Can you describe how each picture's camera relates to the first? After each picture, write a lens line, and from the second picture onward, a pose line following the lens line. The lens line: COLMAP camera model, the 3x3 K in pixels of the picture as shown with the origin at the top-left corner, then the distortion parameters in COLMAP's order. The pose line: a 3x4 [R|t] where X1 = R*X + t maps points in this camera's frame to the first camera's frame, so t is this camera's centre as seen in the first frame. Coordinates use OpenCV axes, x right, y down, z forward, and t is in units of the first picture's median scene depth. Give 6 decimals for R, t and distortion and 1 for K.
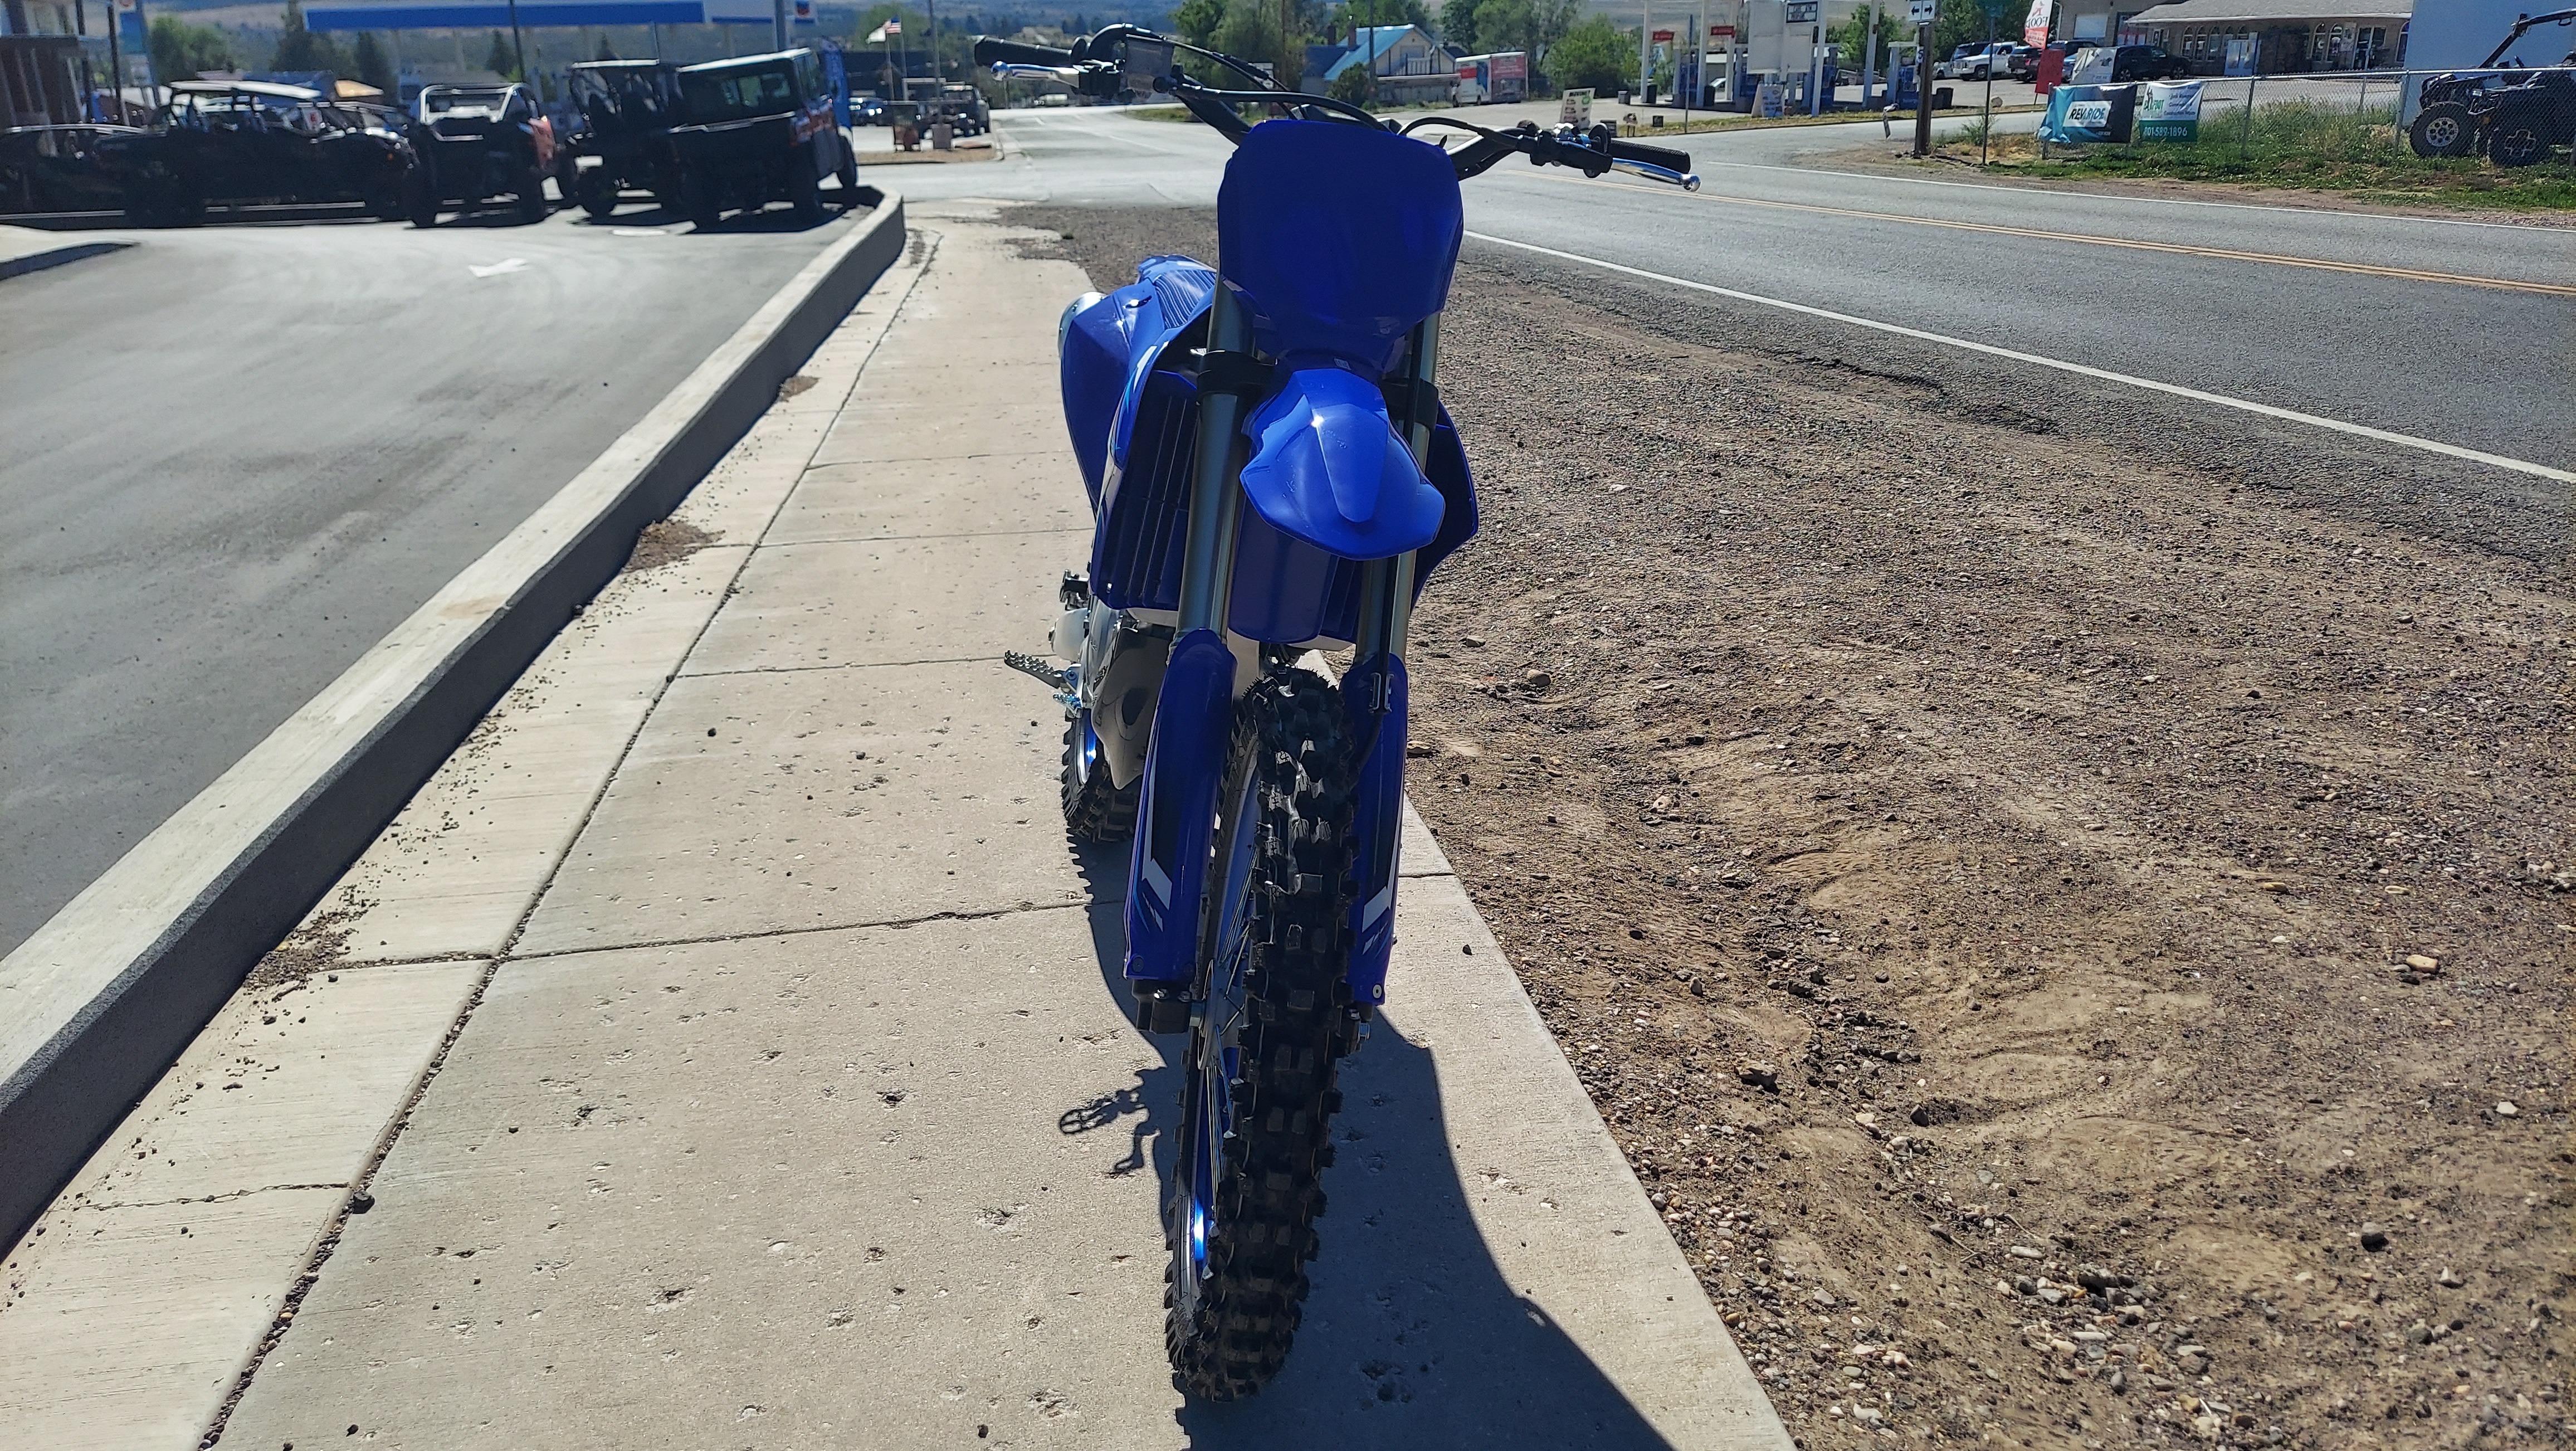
lens RADIAL K [[1853.5, 0, 1295.0], [0, 1853.5, 731.0], [0, 0, 1]] dist [0.069081, -0.080350]
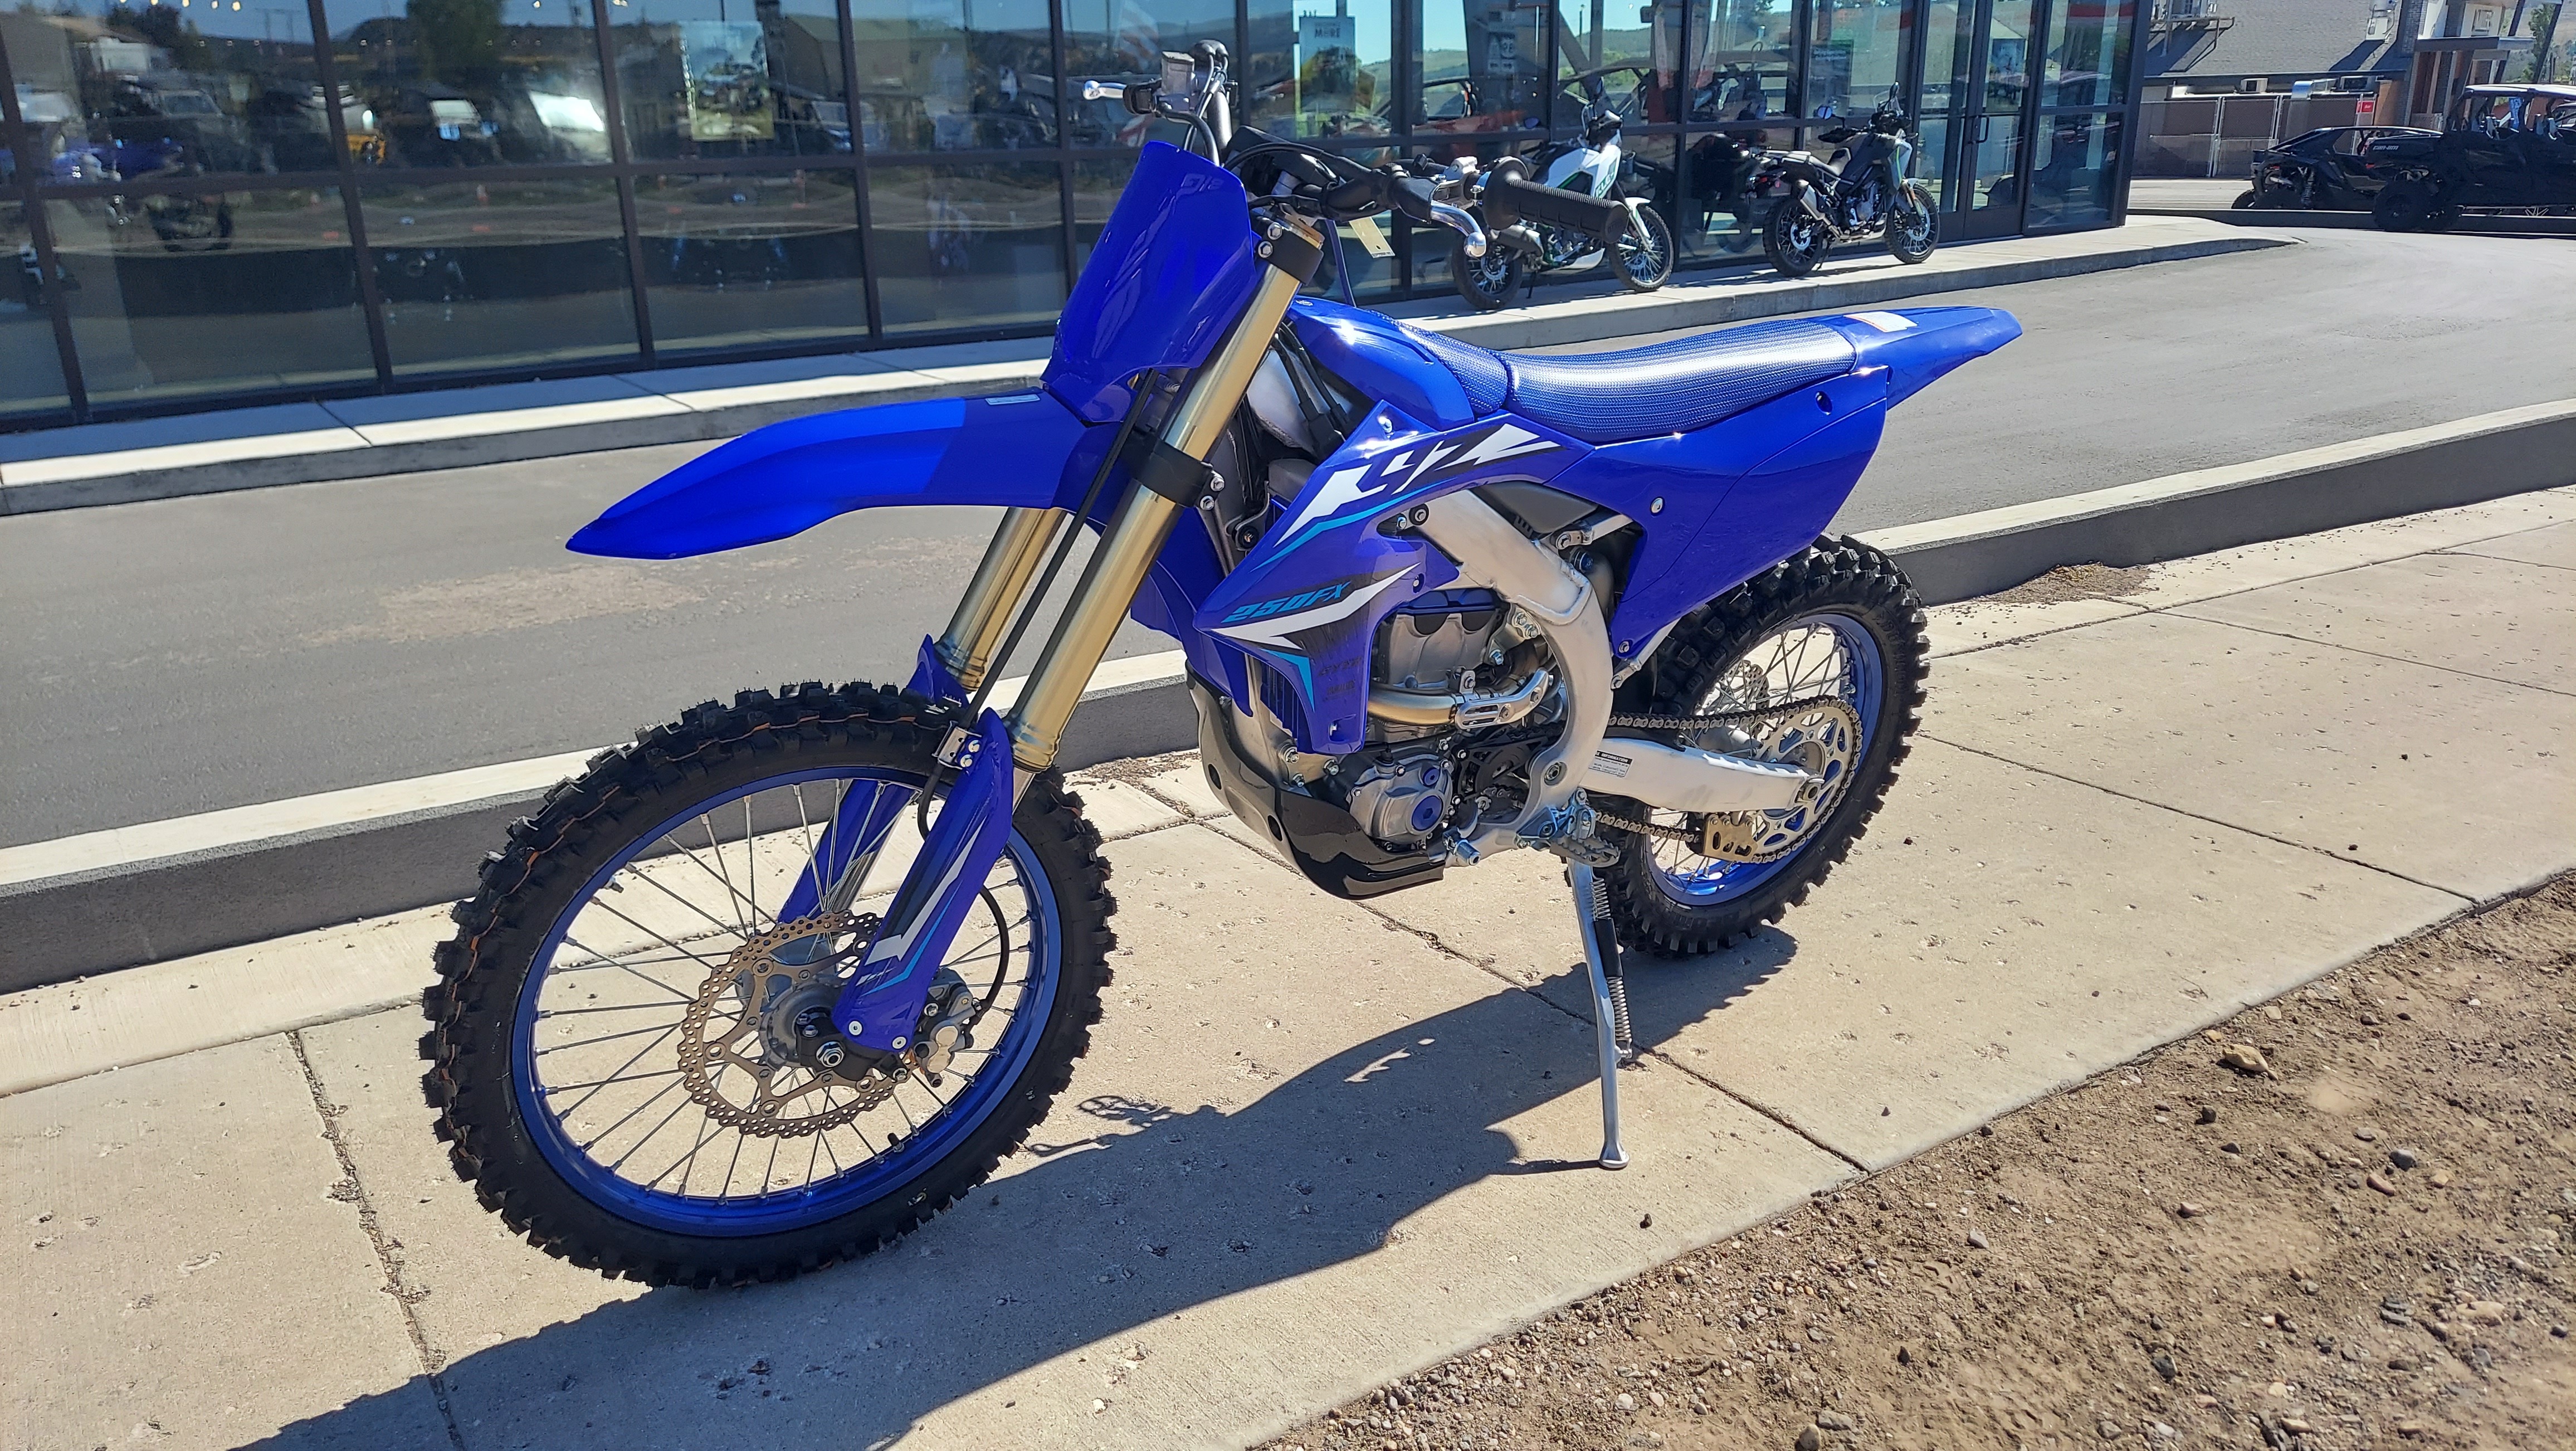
lens RADIAL K [[1851.7, 0, 1287.0], [0, 1851.7, 720.3], [0, 0, 1]] dist [0.089927, -0.111259]
pose [[0.437779, 0.285126, -0.852674, 0.072080], [-0.290819, 0.942305, 0.165786, -0.018524], [0.850749, 0.175396, 0.495442, 0.052040]]
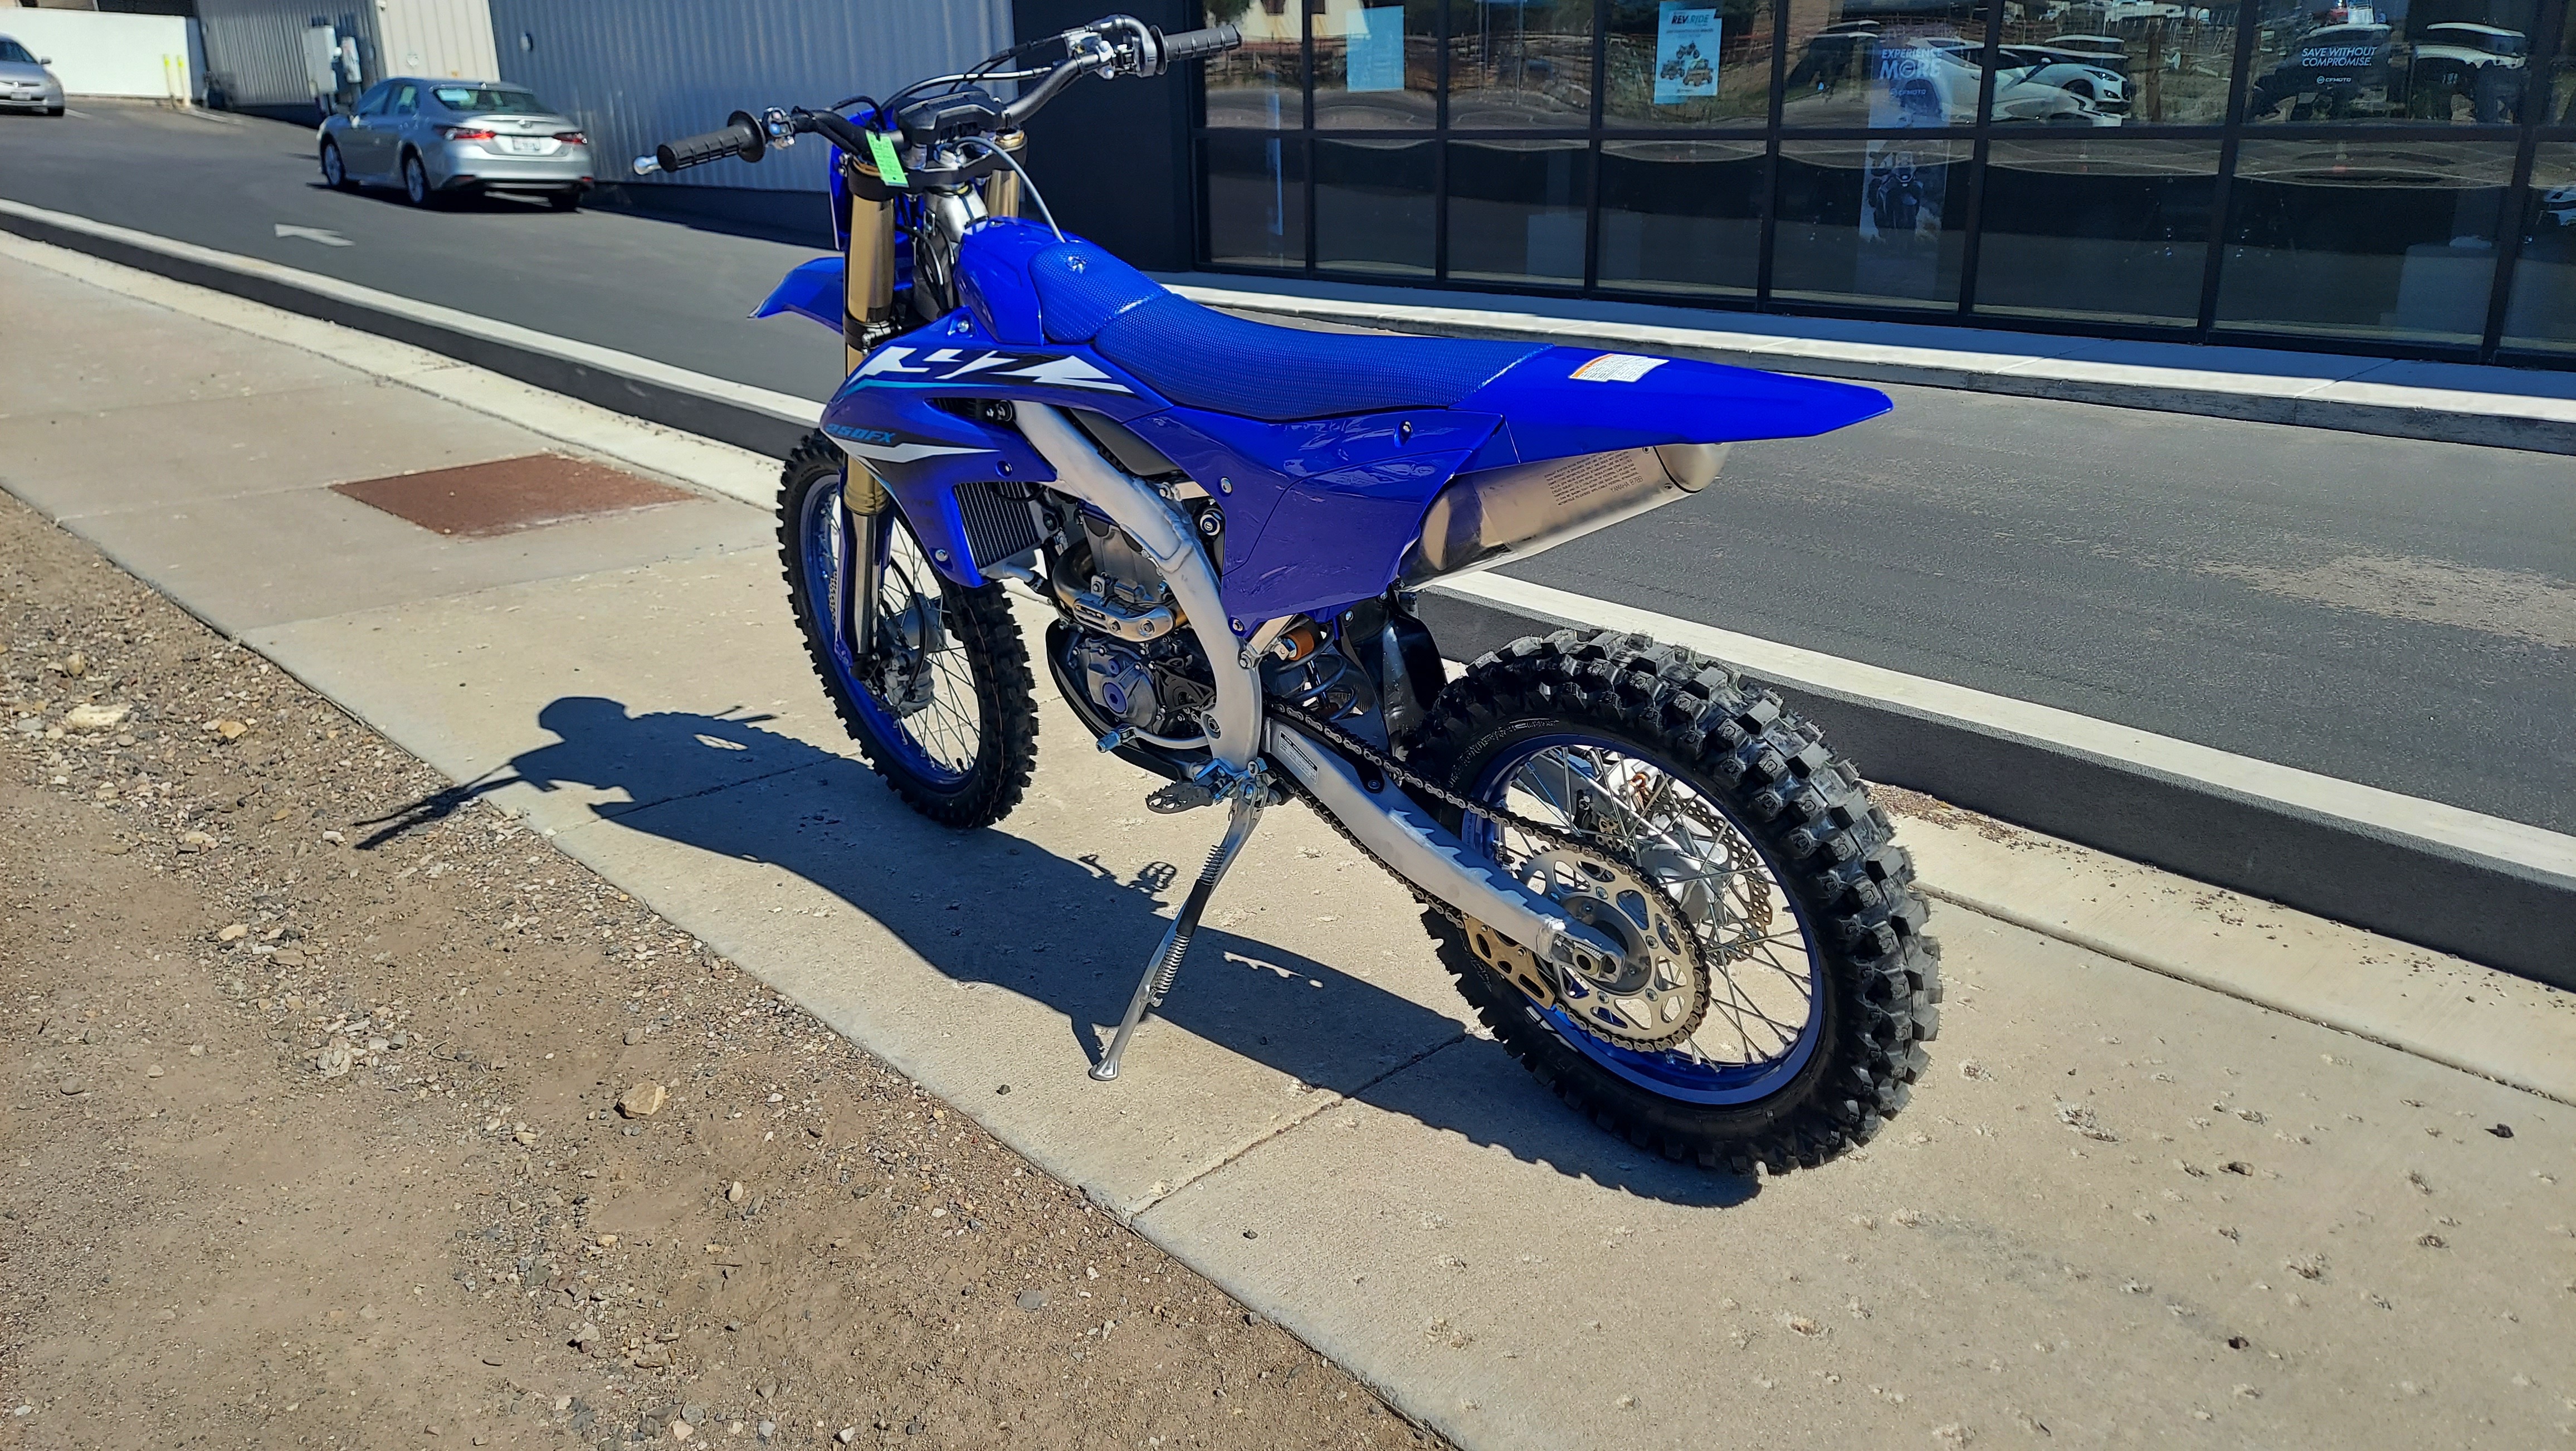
lens RADIAL K [[1856.8, 0, 1325.9], [0, 1856.8, 724.8], [0, 0, 1]] dist [0.072375, -0.083010]
pose [[-0.797957, 0.211285, -0.564467, 0.048372], [-0.187406, 0.803140, 0.565549, -0.060334], [0.572838, 0.557068, -0.601275, 0.172639]]
